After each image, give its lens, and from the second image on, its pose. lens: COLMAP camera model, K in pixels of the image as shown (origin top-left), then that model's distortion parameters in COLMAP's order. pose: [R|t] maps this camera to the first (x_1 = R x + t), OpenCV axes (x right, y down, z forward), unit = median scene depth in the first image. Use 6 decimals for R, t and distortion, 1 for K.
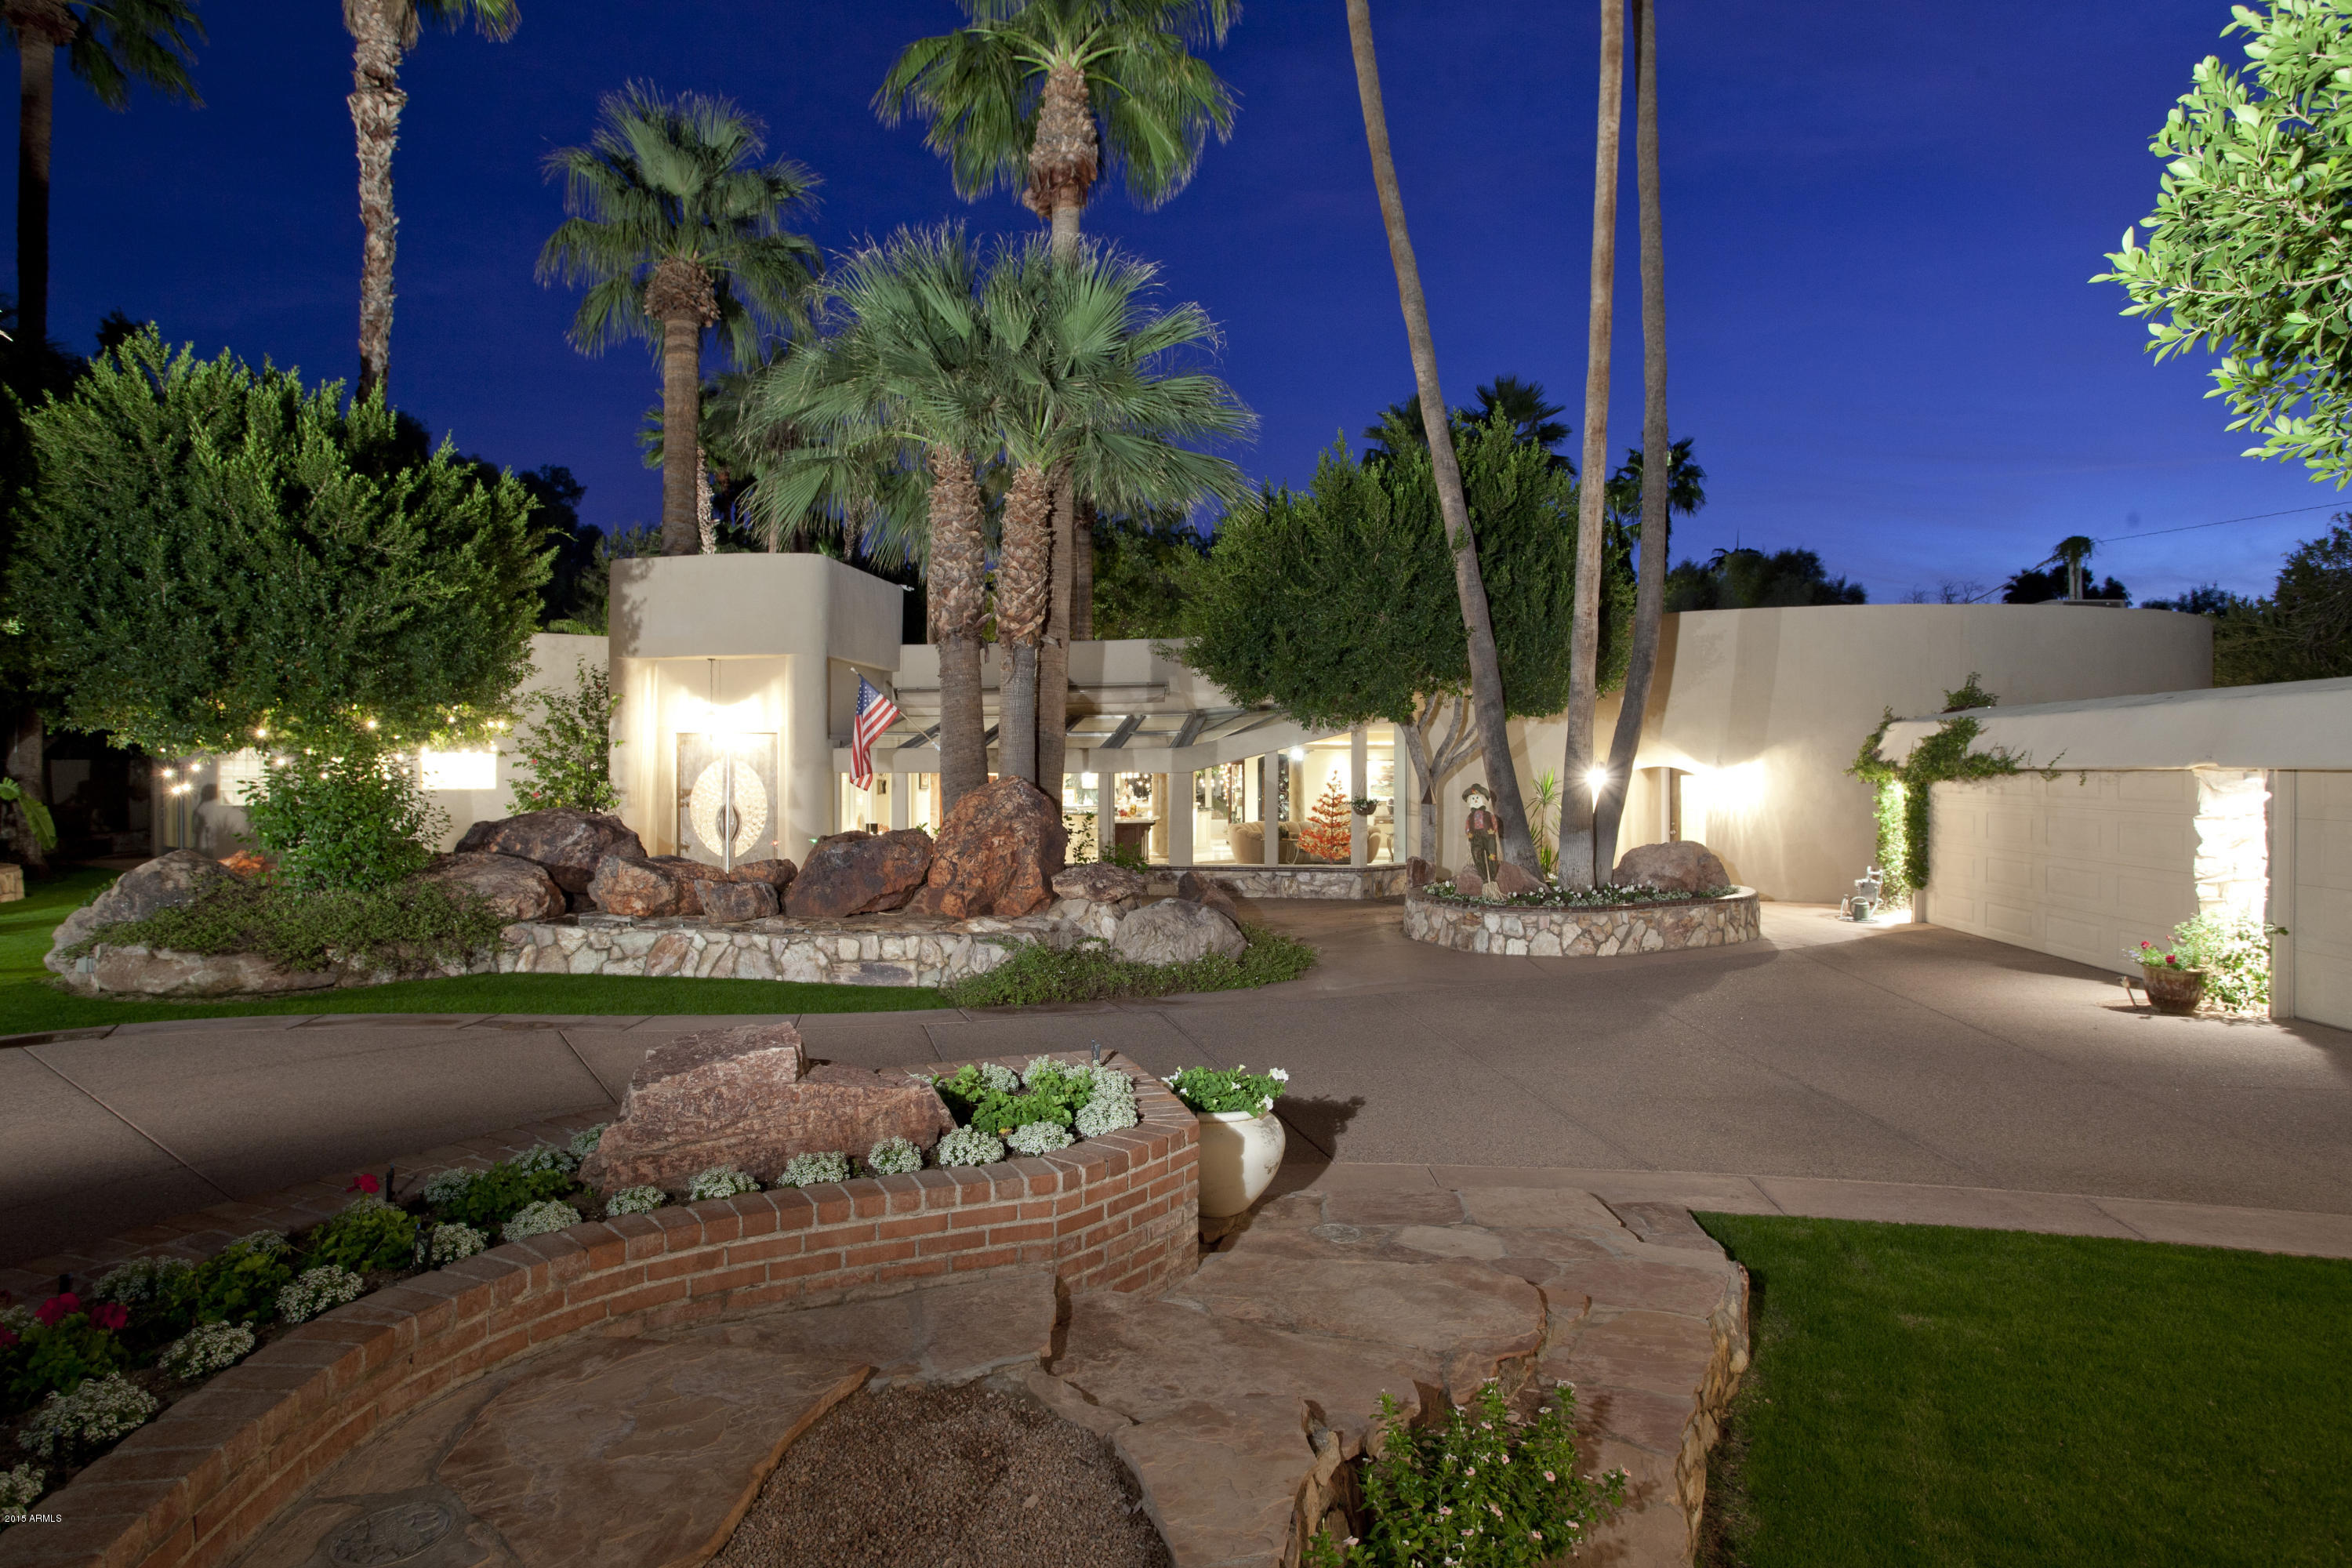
lens RADIAL K [[1242.6, 0, 1195.6], [0, 1242.6, 775.8], [0, 0, 1]] dist [-0.031208, 0.000876]
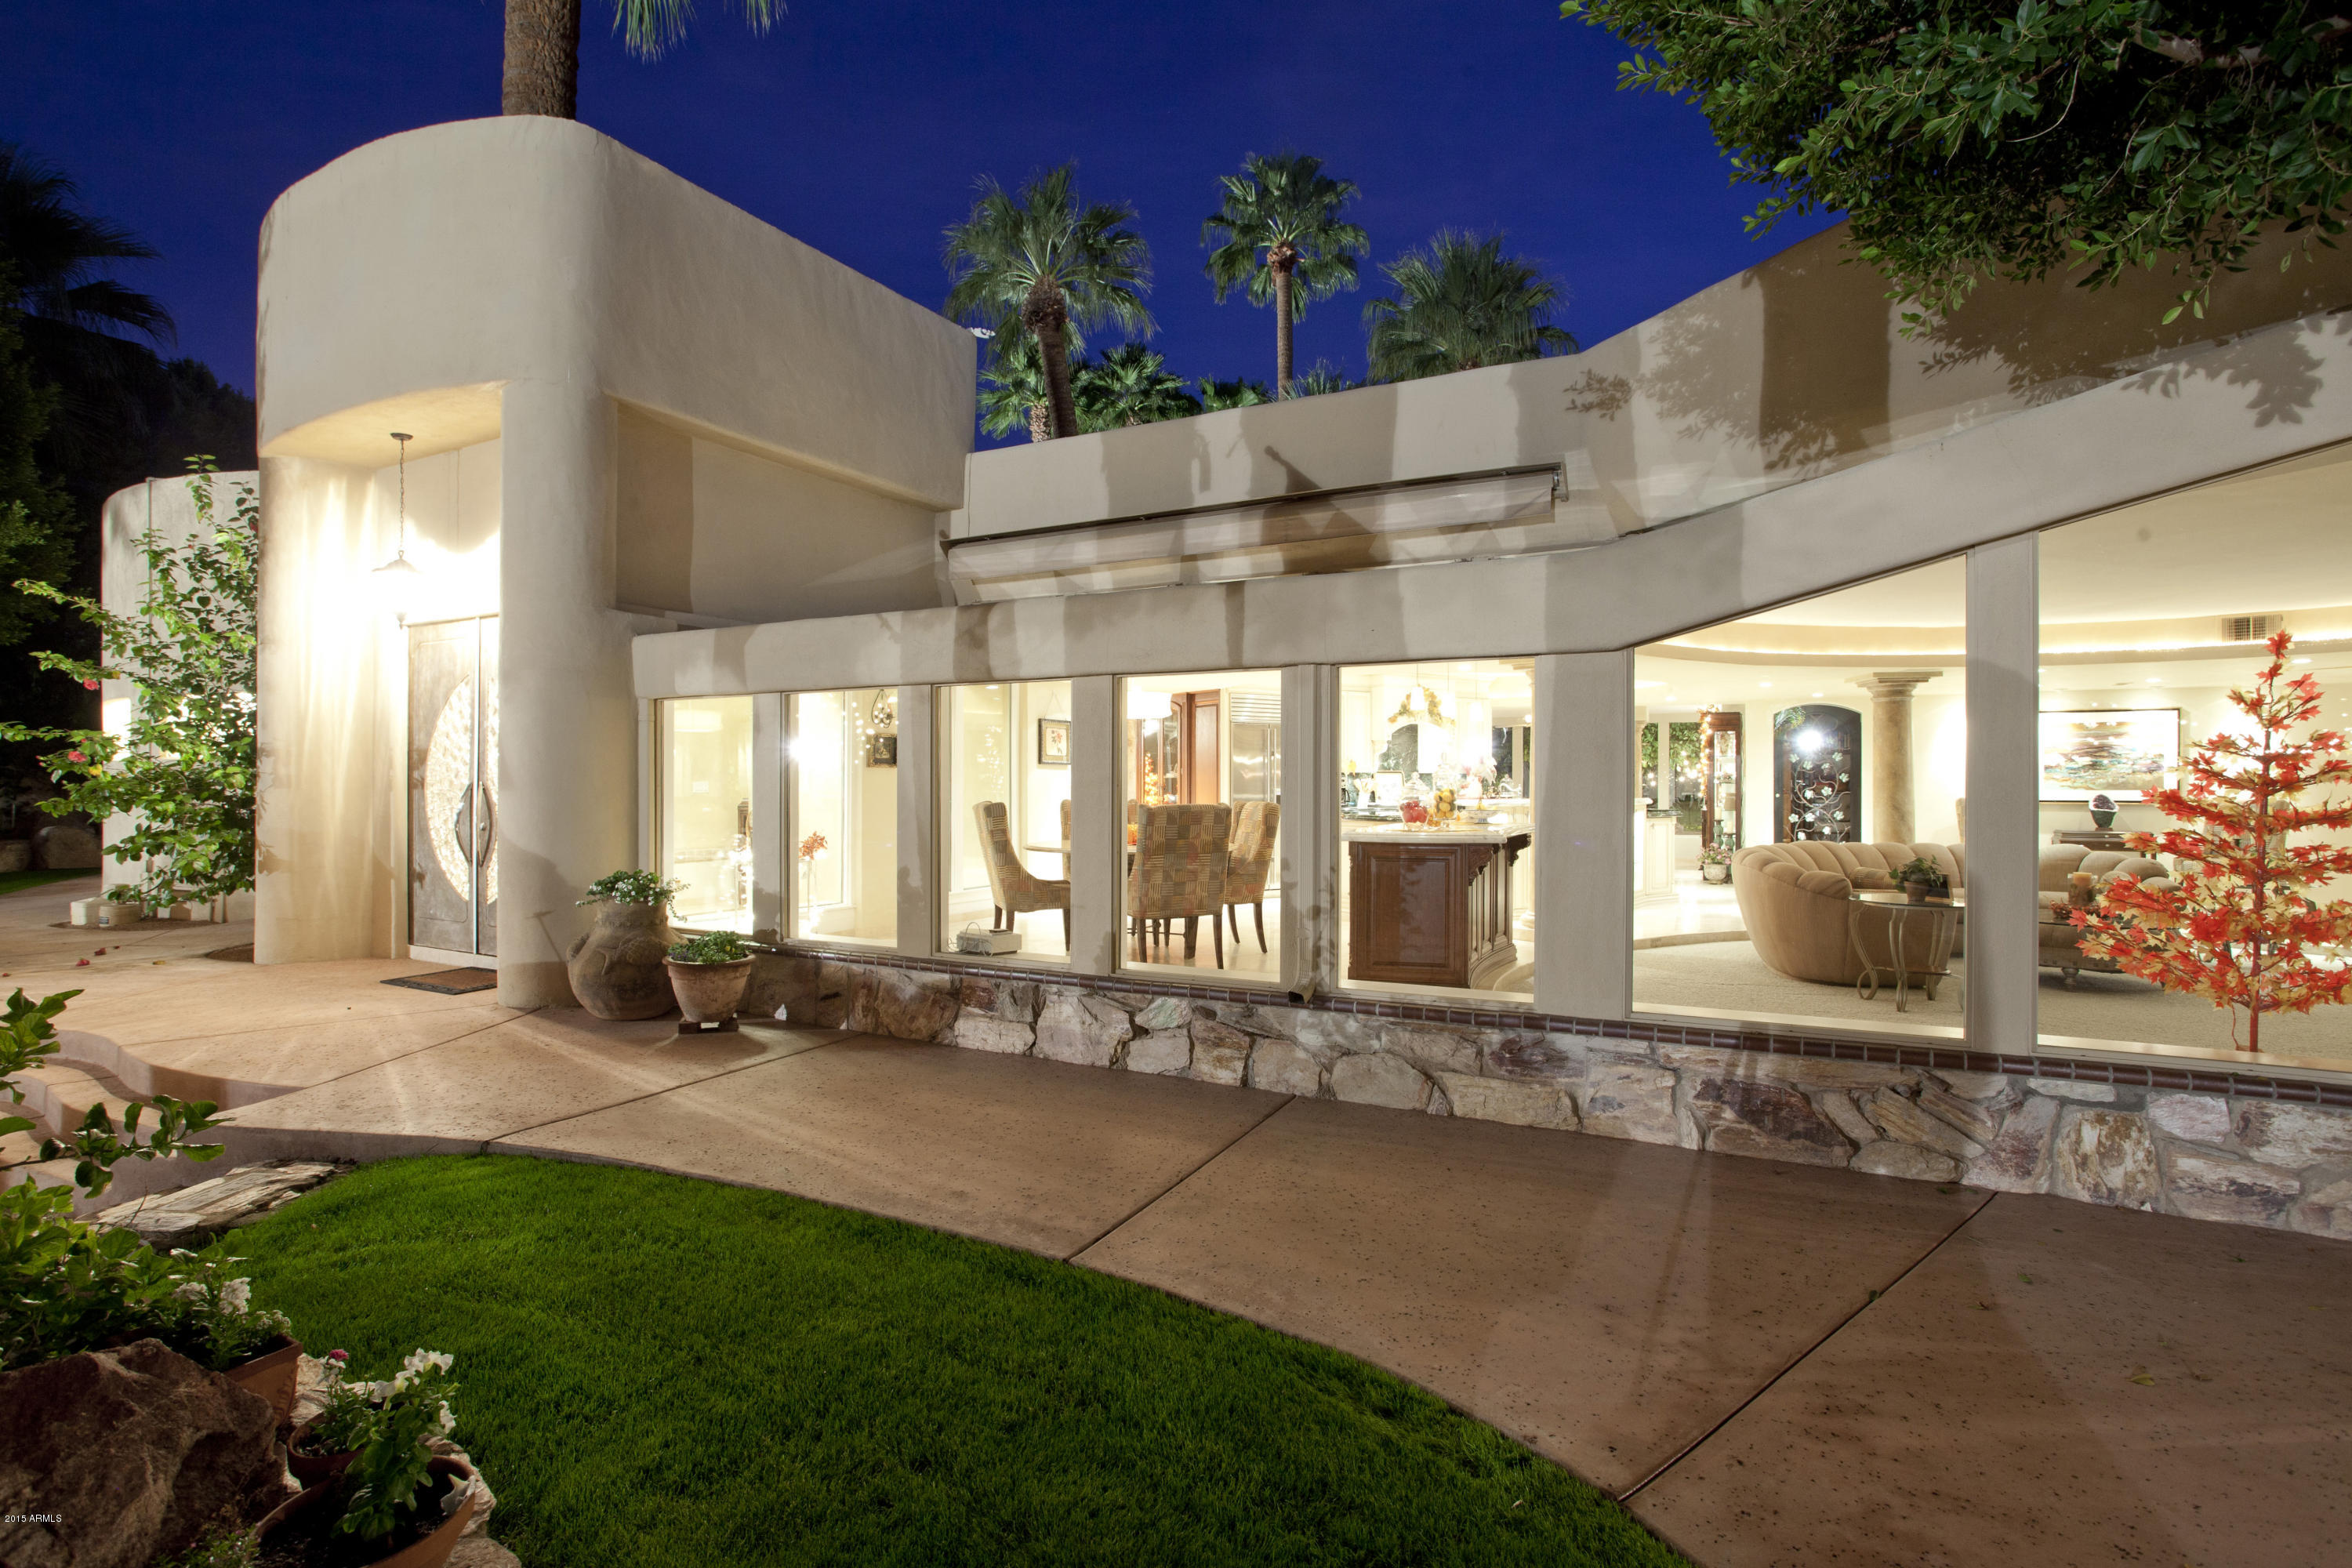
lens RADIAL K [[1162.0, 0, 1187.7], [0, 1162.0, 798.8], [0, 0, 1]] dist [-0.031760, 0.012553]
pose [[0.931862, 0.005645, -0.362768, -0.001834], [-0.003254, 0.999969, 0.007201, 0.038342], [0.362797, -0.005530, 0.931852, 1.085765]]
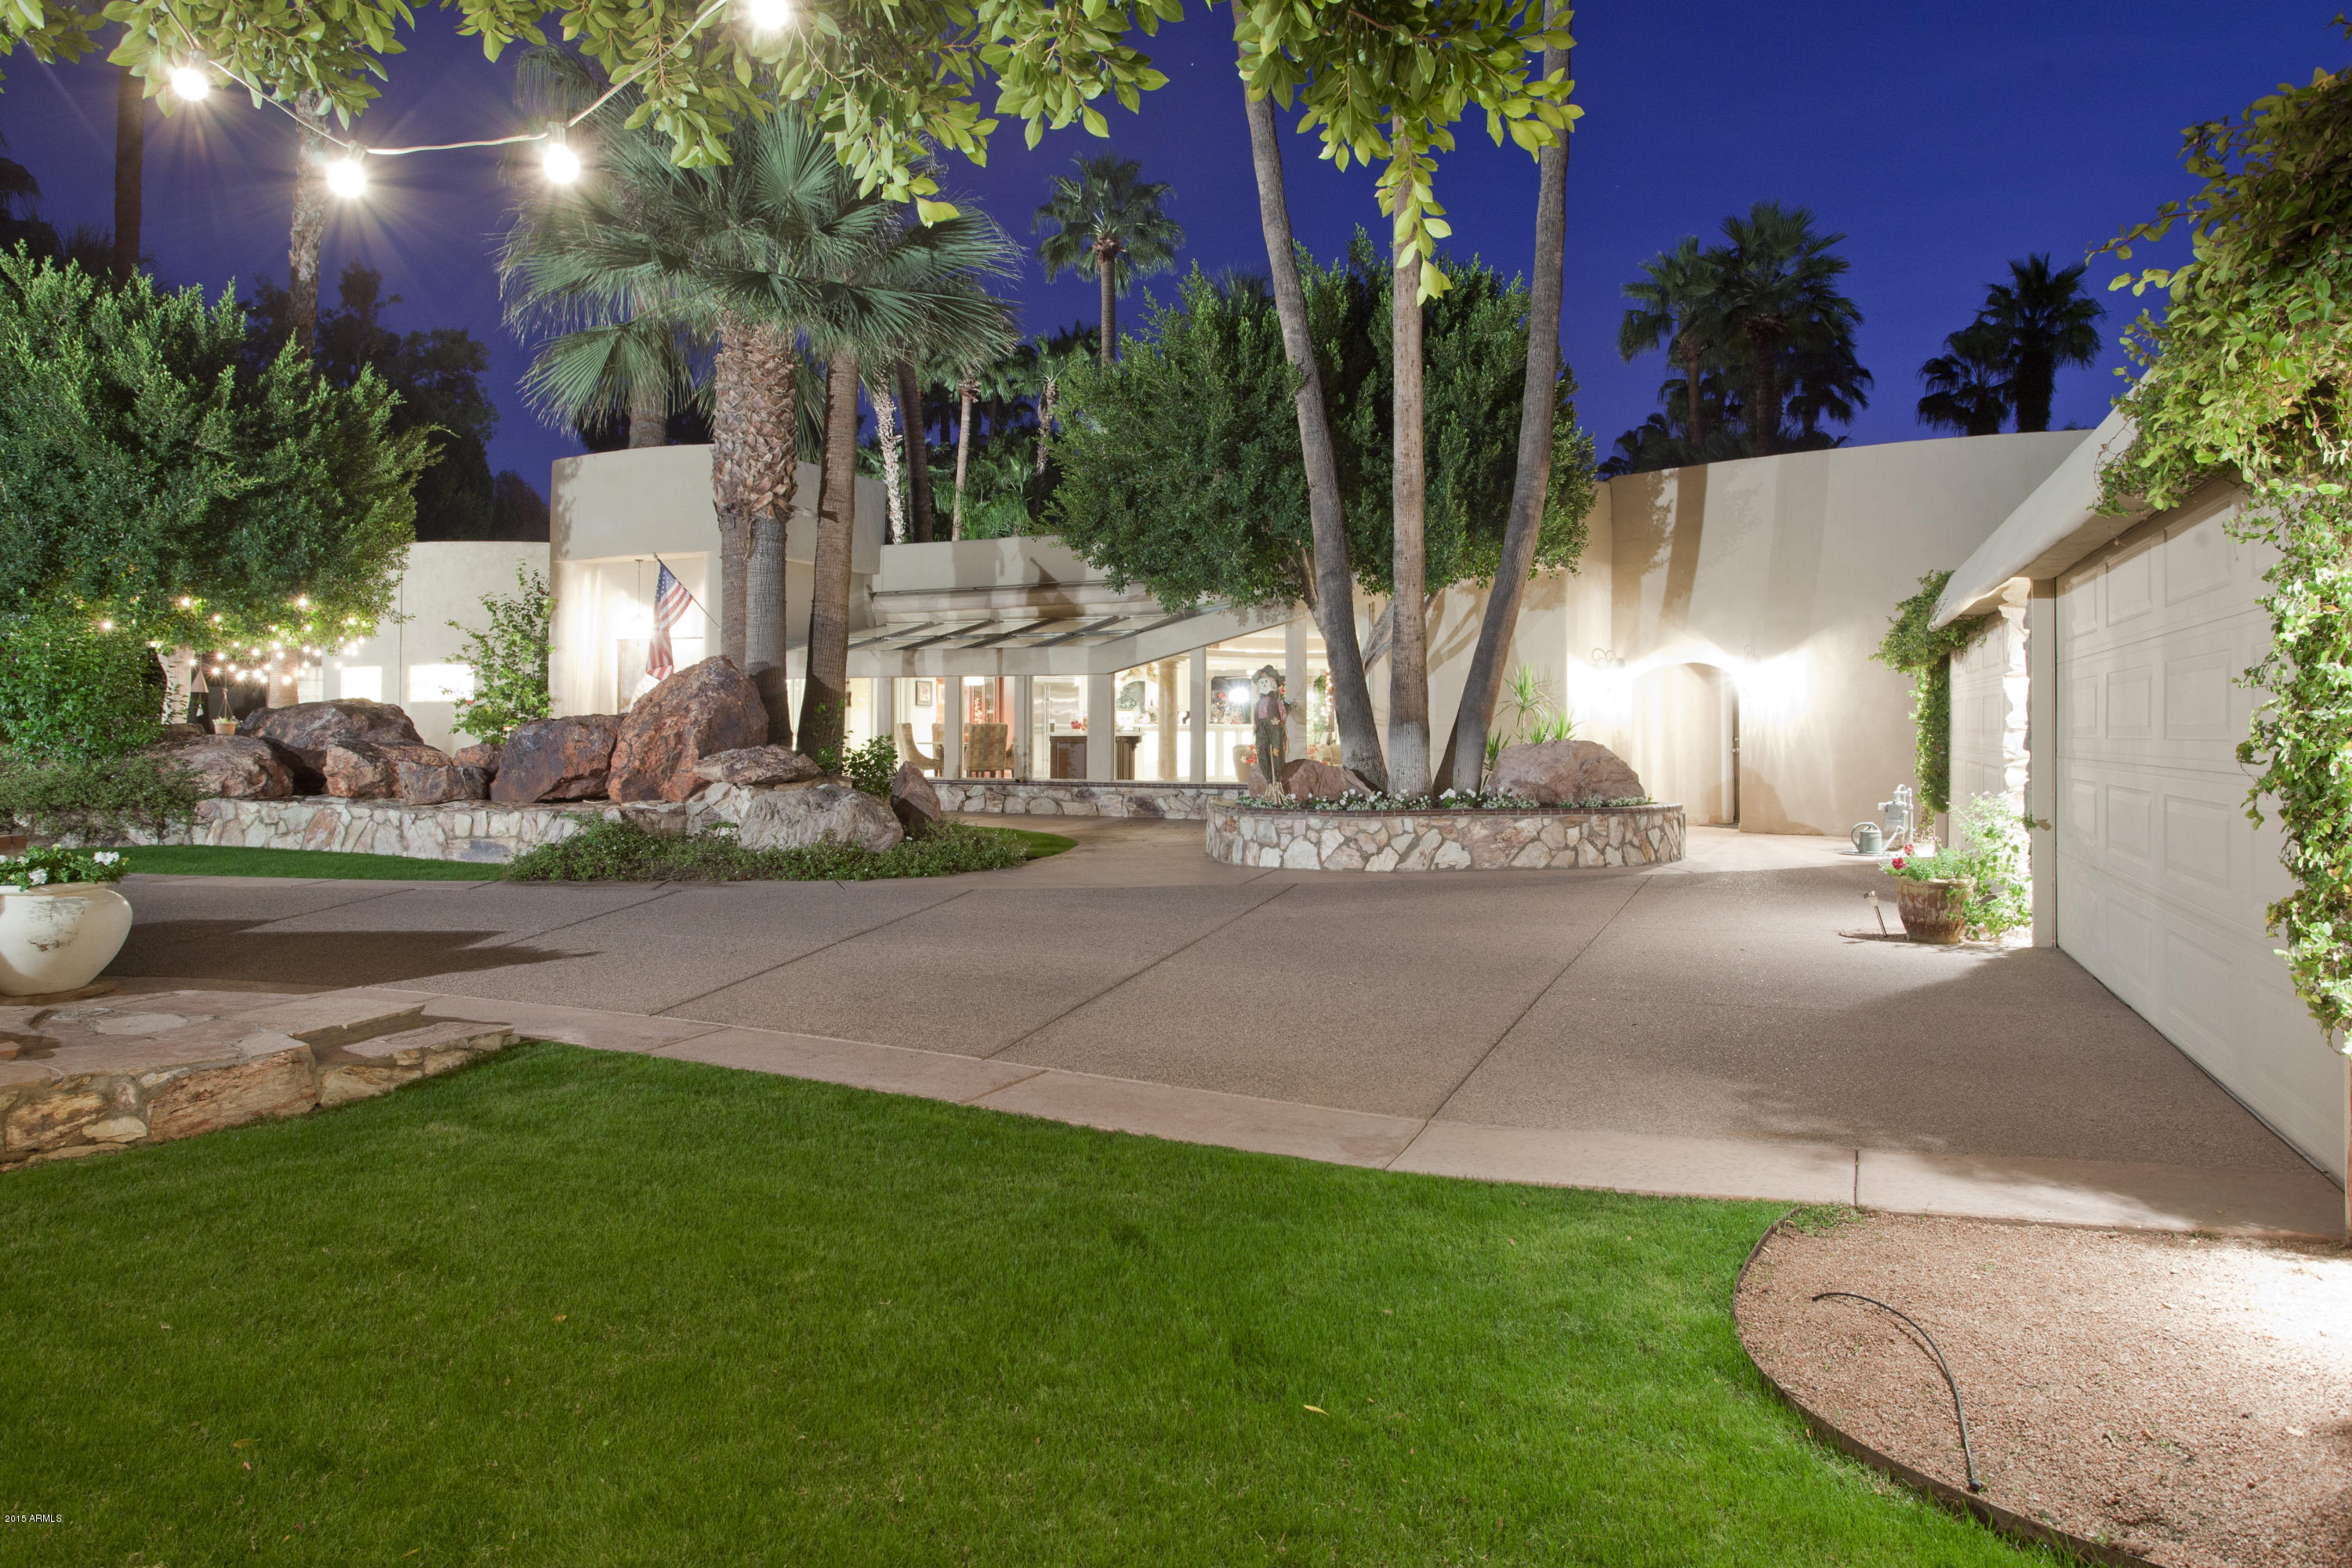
lens RADIAL K [[1461.2, 0, 1203.6], [0, 1461.2, 693.9], [0, 0, 1]] dist [-0.010690, 0.001987]
pose [[0.966205, -0.004622, -0.257732, 0.467614], [-0.002080, 0.999667, -0.025728, 0.054195], [0.257765, 0.025394, 0.965874, 0.043436]]
